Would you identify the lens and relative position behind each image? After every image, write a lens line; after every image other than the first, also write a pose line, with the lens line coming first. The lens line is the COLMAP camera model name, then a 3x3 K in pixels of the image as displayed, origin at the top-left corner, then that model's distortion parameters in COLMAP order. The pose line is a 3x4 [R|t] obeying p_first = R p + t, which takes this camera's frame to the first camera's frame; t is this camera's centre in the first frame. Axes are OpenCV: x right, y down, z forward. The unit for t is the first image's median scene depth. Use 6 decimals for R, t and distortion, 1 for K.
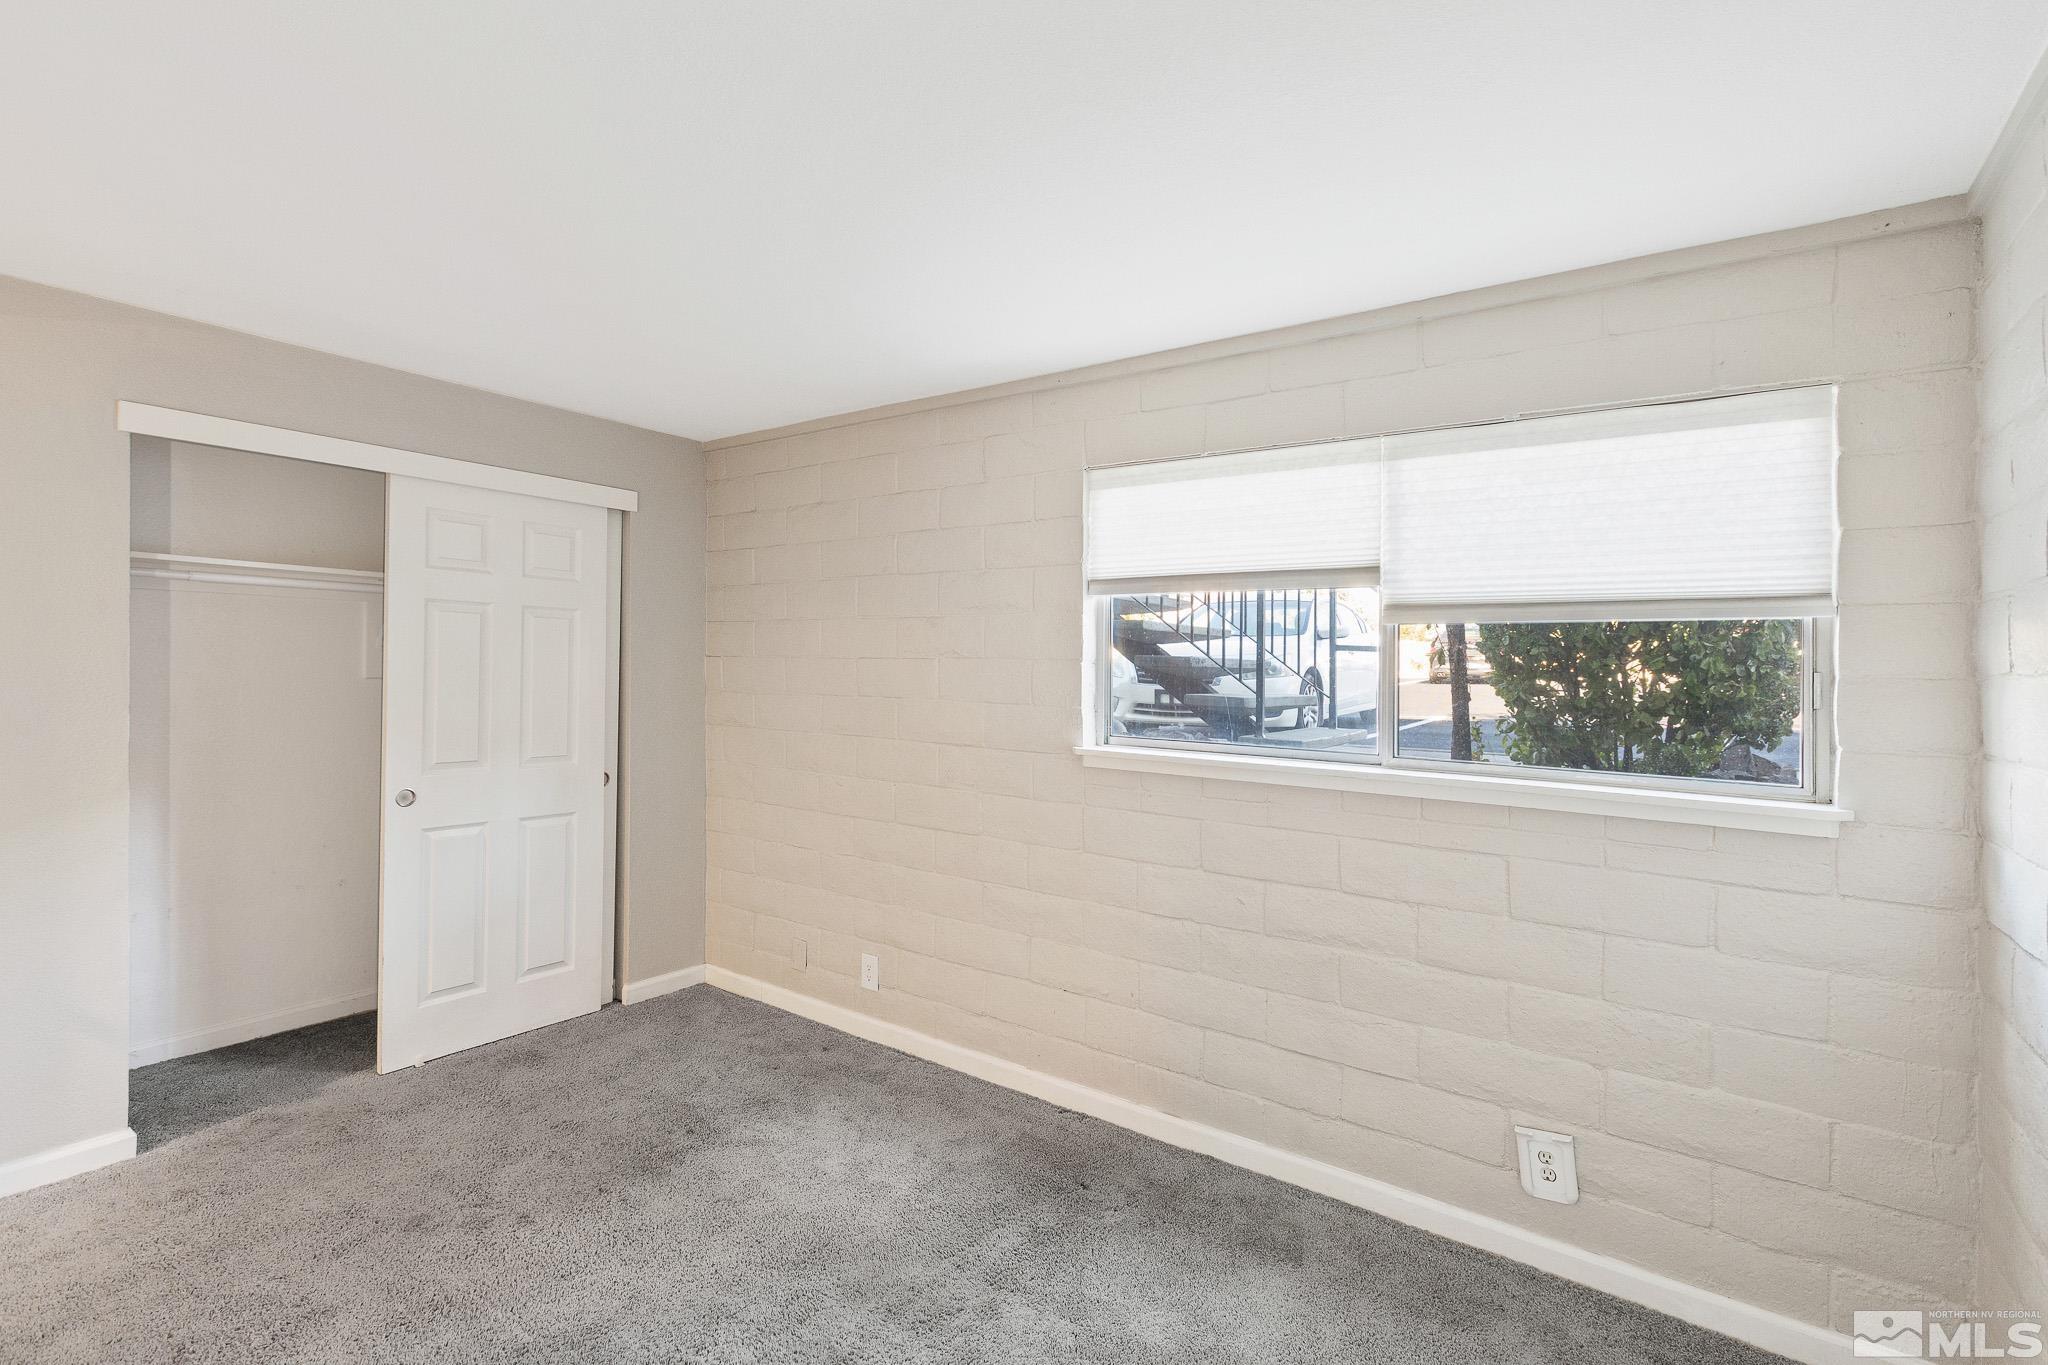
lens RADIAL K [[835.3, 0, 796.6], [0, 835.3, 658.5], [0, 0, 1]] dist [-0.000638, -0.000005]
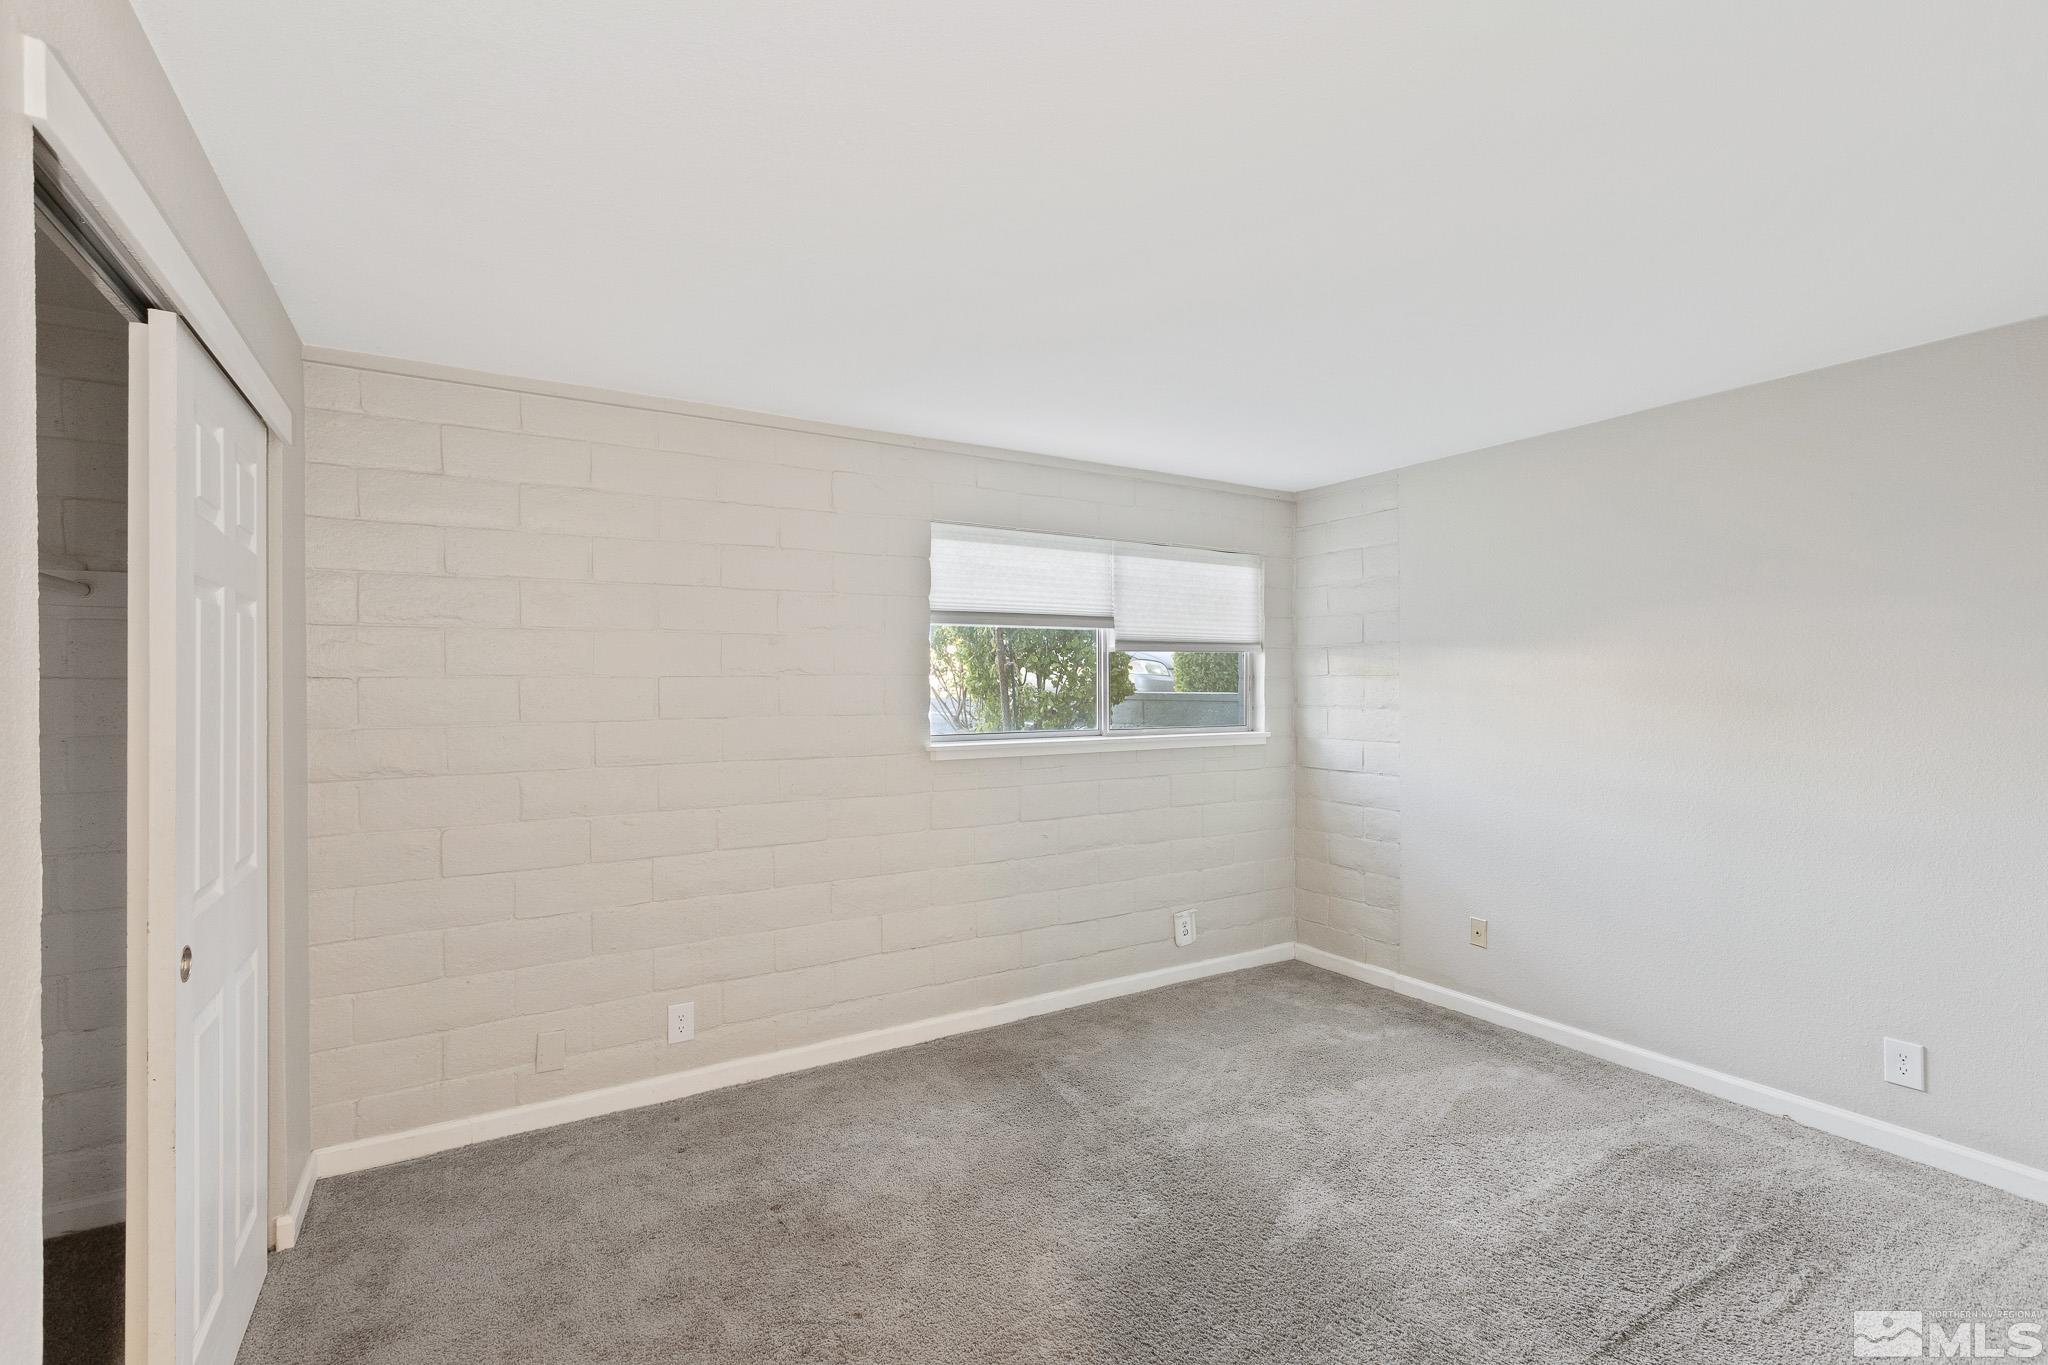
lens RADIAL K [[900.3, 0, 1008.7], [0, 900.3, 687.9], [0, 0, 1]] dist [-0.000732, -0.000072]
pose [[0.408858, -0.023898, 0.912285, -0.876358], [0.009322, 0.999714, 0.022010, -0.007659], [-0.912551, -0.000495, 0.408964, 0.373390]]
